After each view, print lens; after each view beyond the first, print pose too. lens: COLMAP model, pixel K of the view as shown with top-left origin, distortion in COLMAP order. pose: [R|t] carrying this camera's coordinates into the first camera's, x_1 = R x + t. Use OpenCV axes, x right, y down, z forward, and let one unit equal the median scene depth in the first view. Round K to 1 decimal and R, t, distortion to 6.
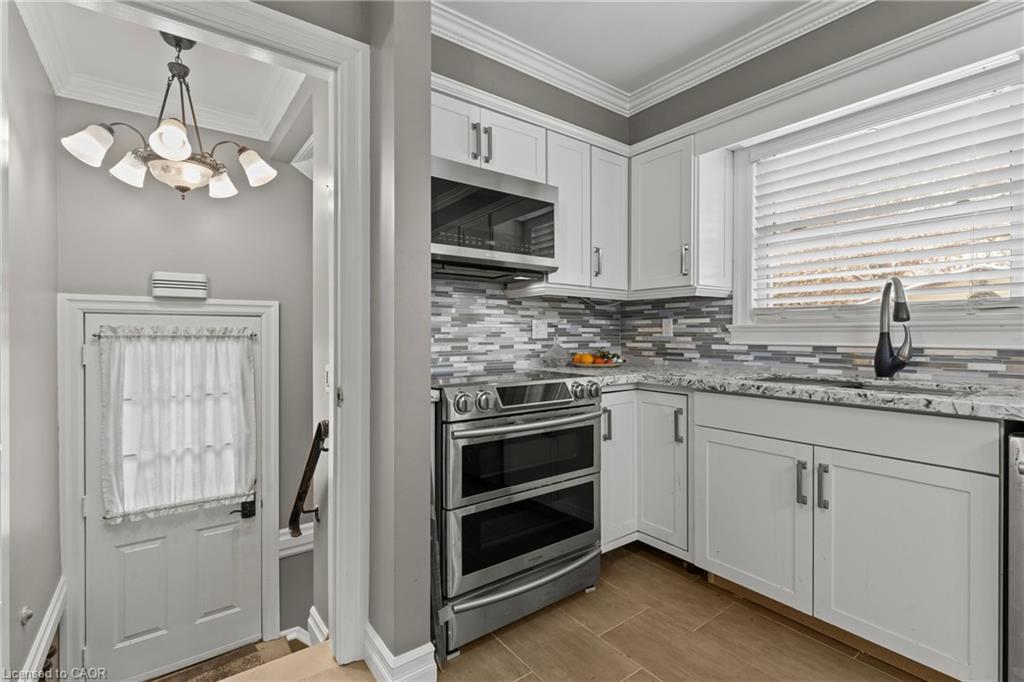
lens RADIAL K [[463.5, 0, 508.9], [0, 463.5, 334.7], [0, 0, 1]] dist [0.002994, 0.000358]
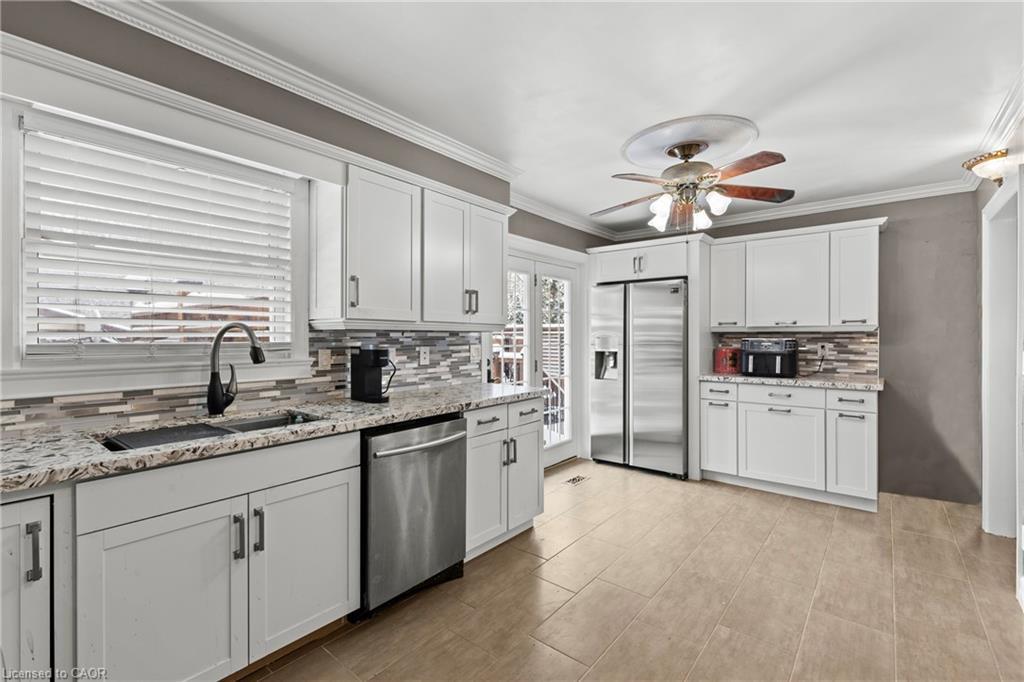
lens RADIAL K [[463.5, 0, 512.3], [0, 463.5, 337.5], [0, 0, 1]] dist [0.002994, 0.000358]
pose [[-0.215227, -0.000141, 0.976564, -0.478254], [0.008351, 0.999963, 0.001984, -0.102697], [-0.976528, 0.008583, -0.215218, 0.727644]]
